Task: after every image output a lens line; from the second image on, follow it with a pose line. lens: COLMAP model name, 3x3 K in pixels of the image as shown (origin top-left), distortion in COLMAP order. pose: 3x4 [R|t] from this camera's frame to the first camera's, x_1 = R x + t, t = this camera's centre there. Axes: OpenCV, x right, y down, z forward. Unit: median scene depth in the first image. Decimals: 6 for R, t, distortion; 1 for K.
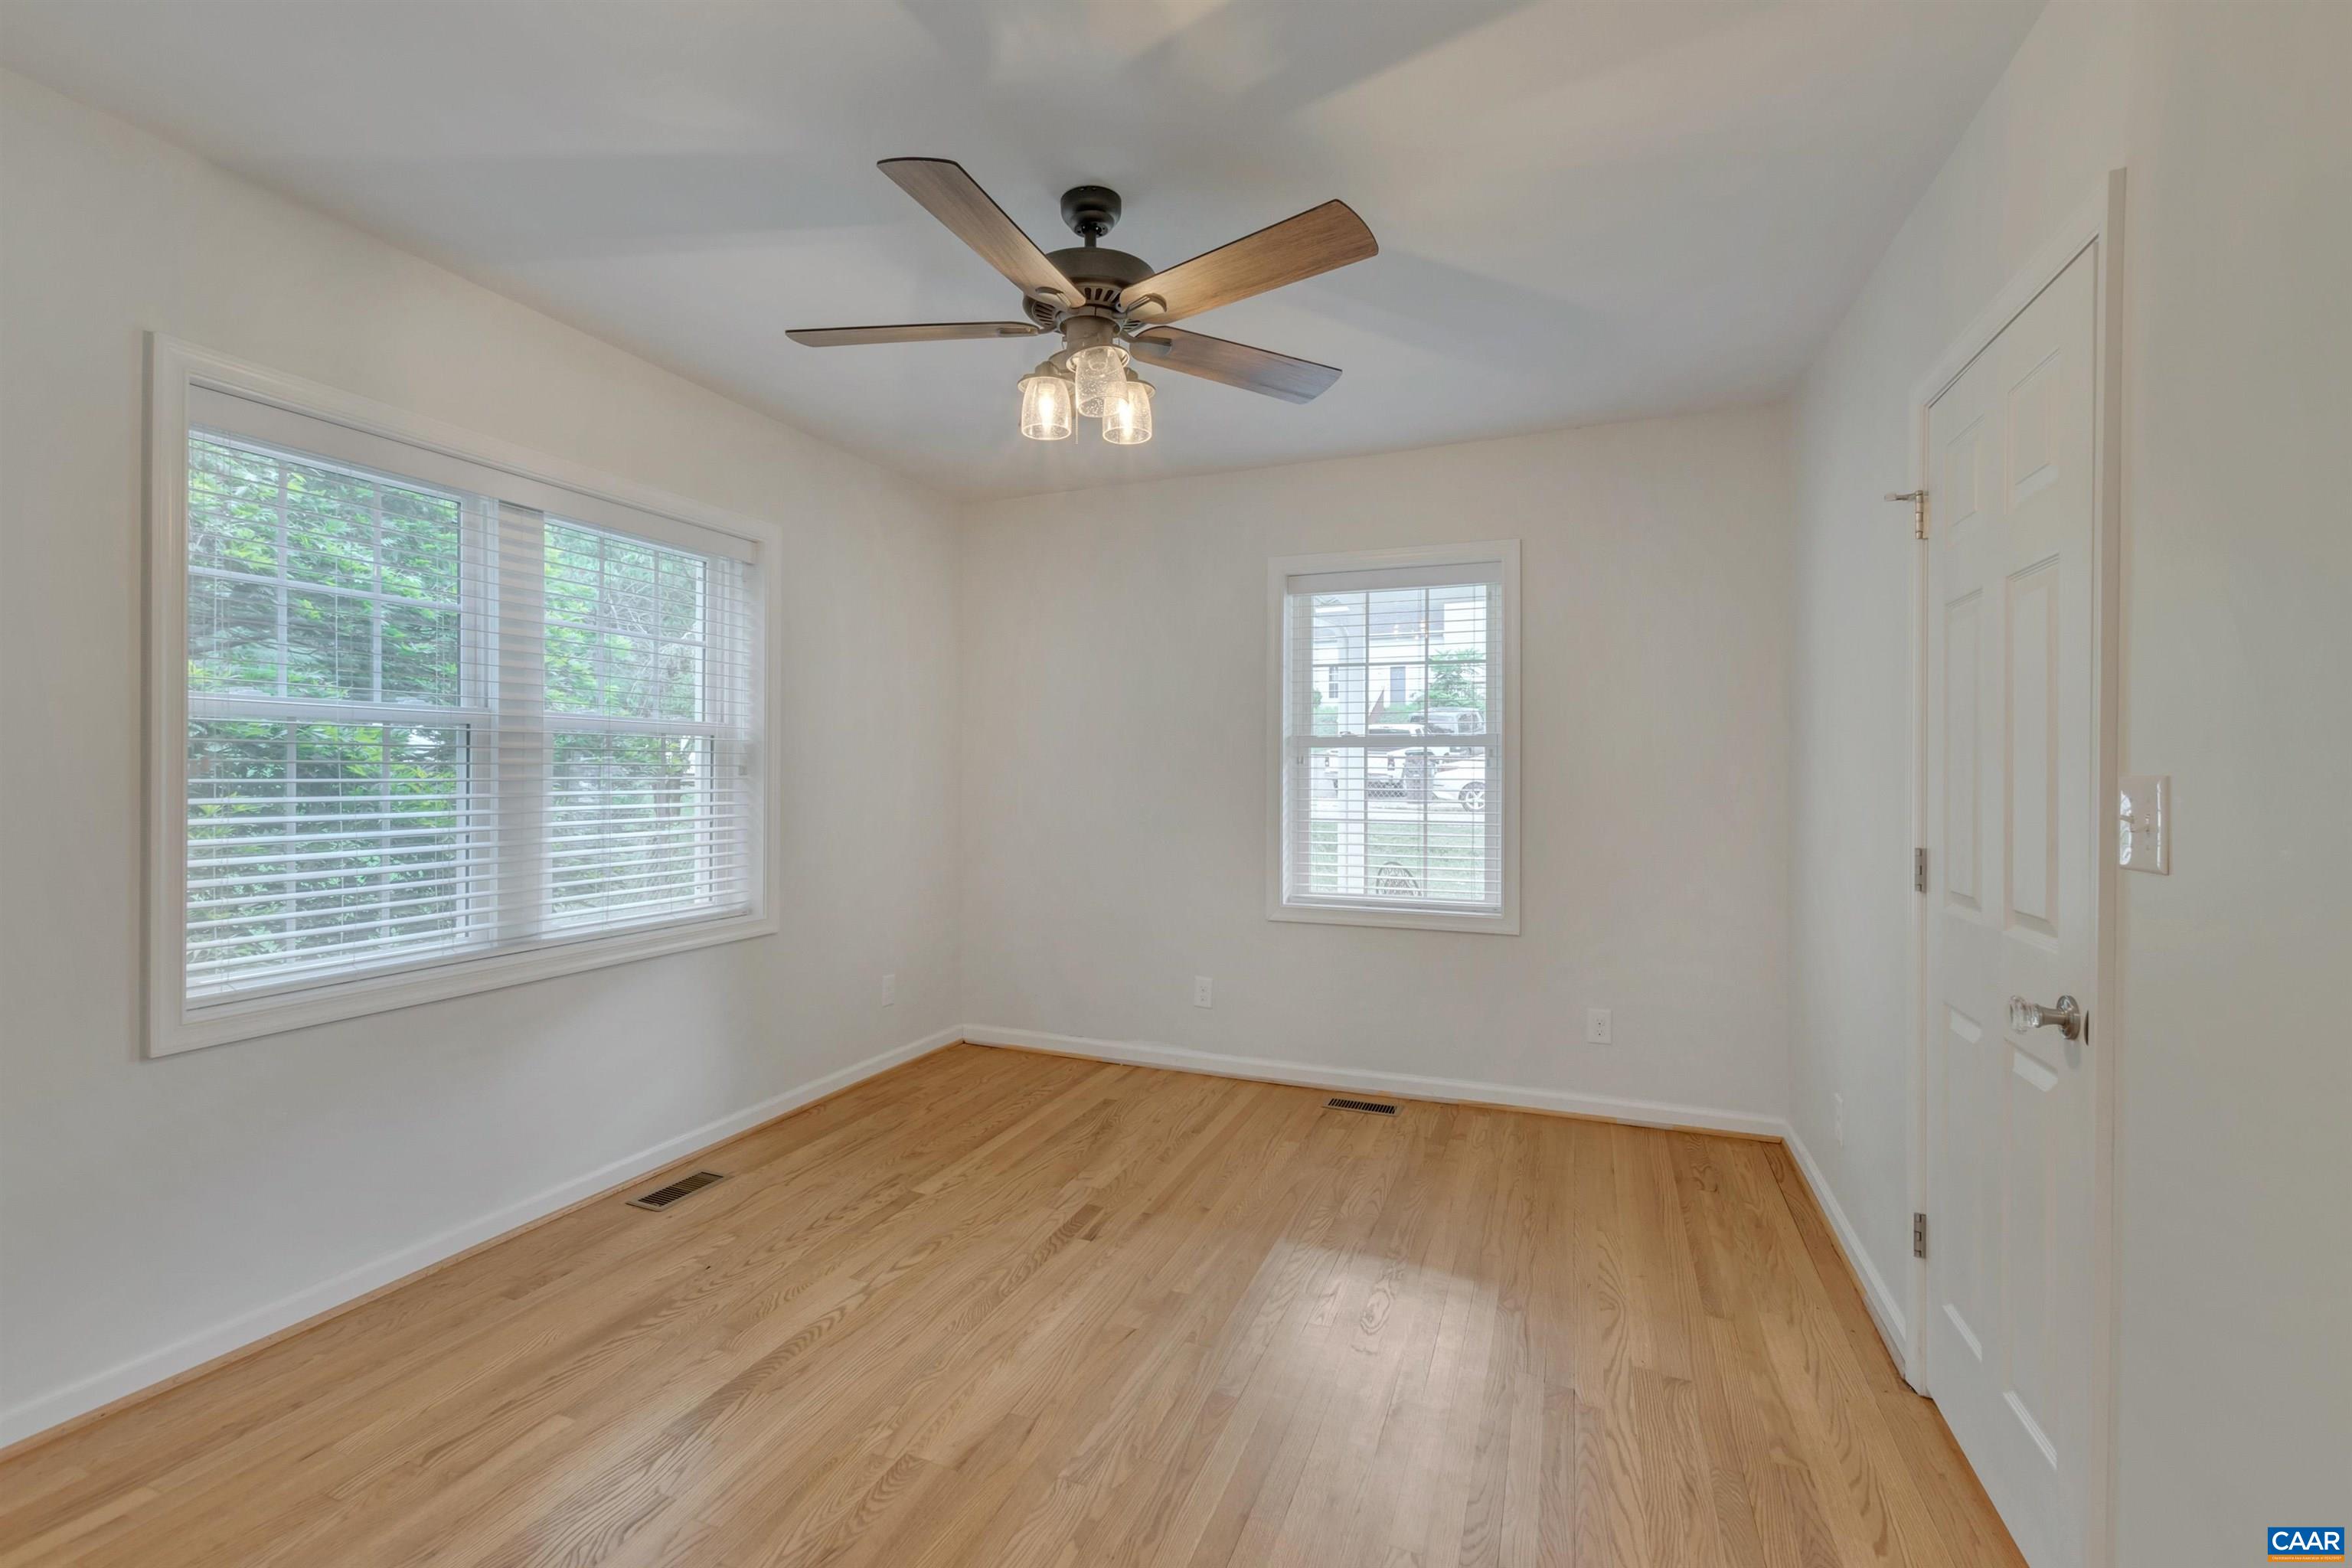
lens RADIAL K [[1044.6, 0, 1162.0], [0, 1044.6, 777.4], [0, 0, 1]] dist [0.004321, -0.002104]
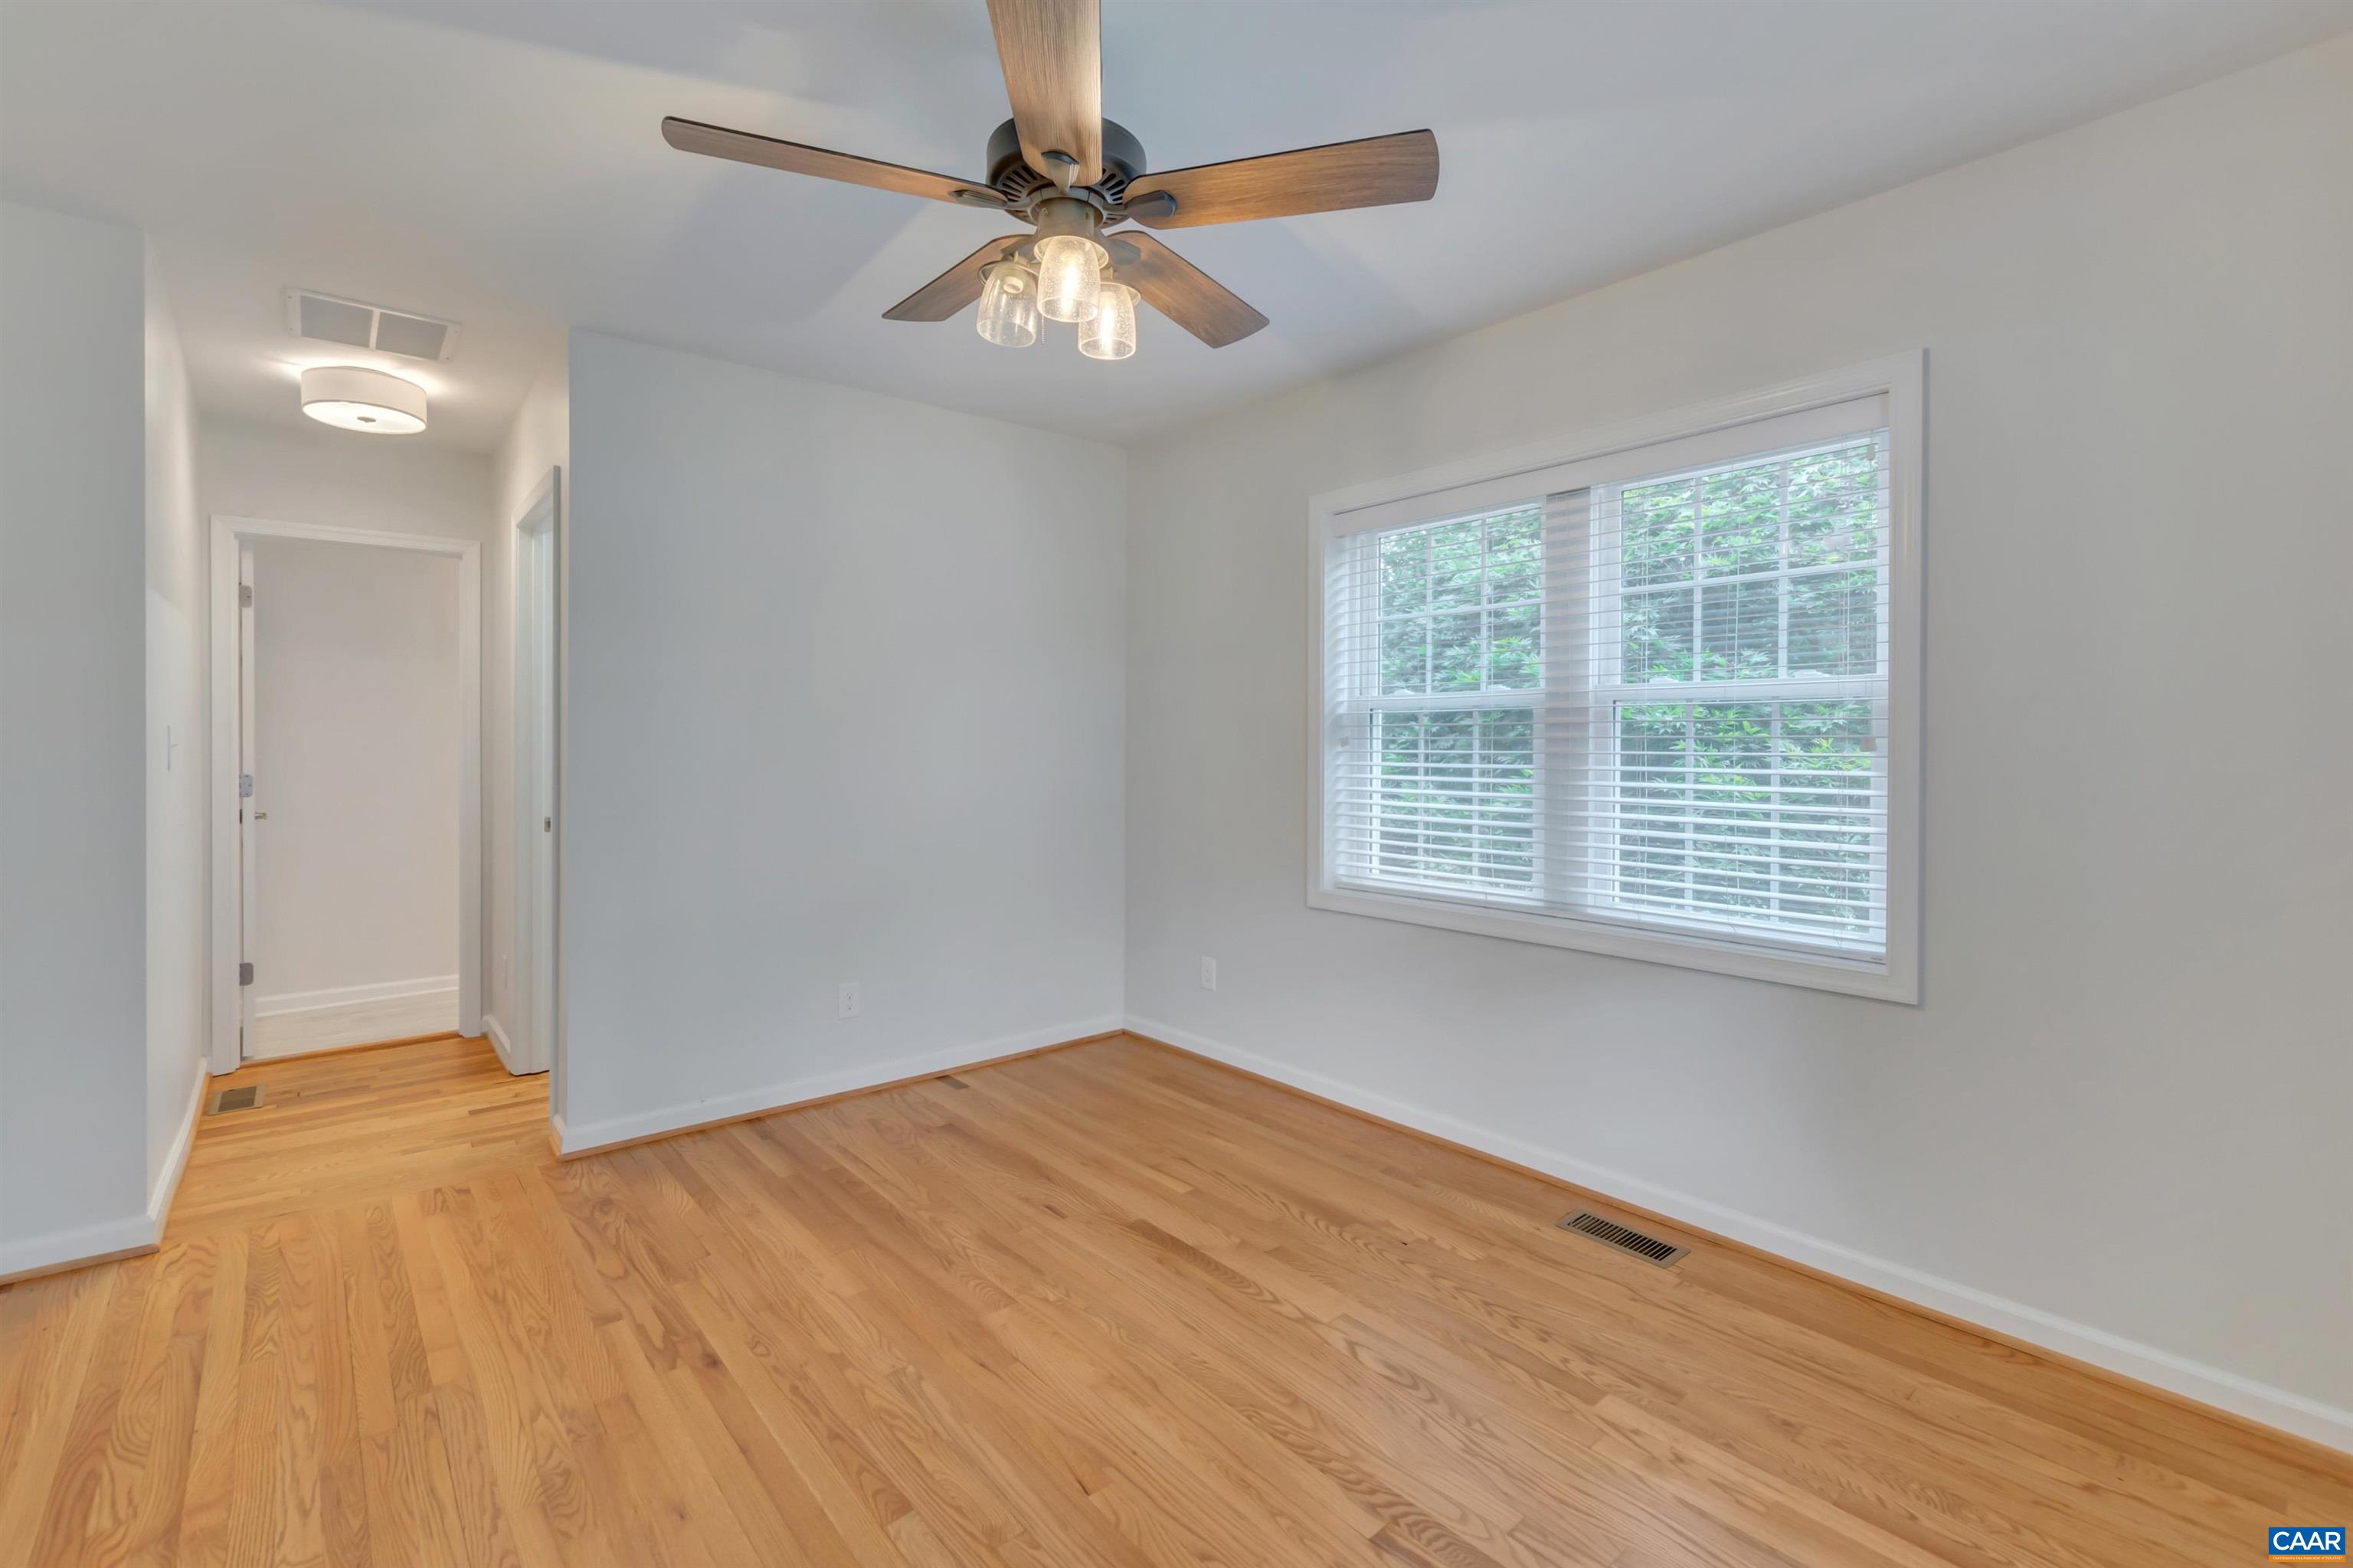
lens RADIAL K [[1045.1, 0, 1175.2], [0, 1045.1, 741.8], [0, 0, 1]] dist [0.004321, -0.002104]
pose [[-0.473230, -0.001958, -0.880937, 0.600369], [-0.008070, 0.999965, 0.002112, -0.010076], [0.880902, 0.008109, -0.473230, 1.397339]]
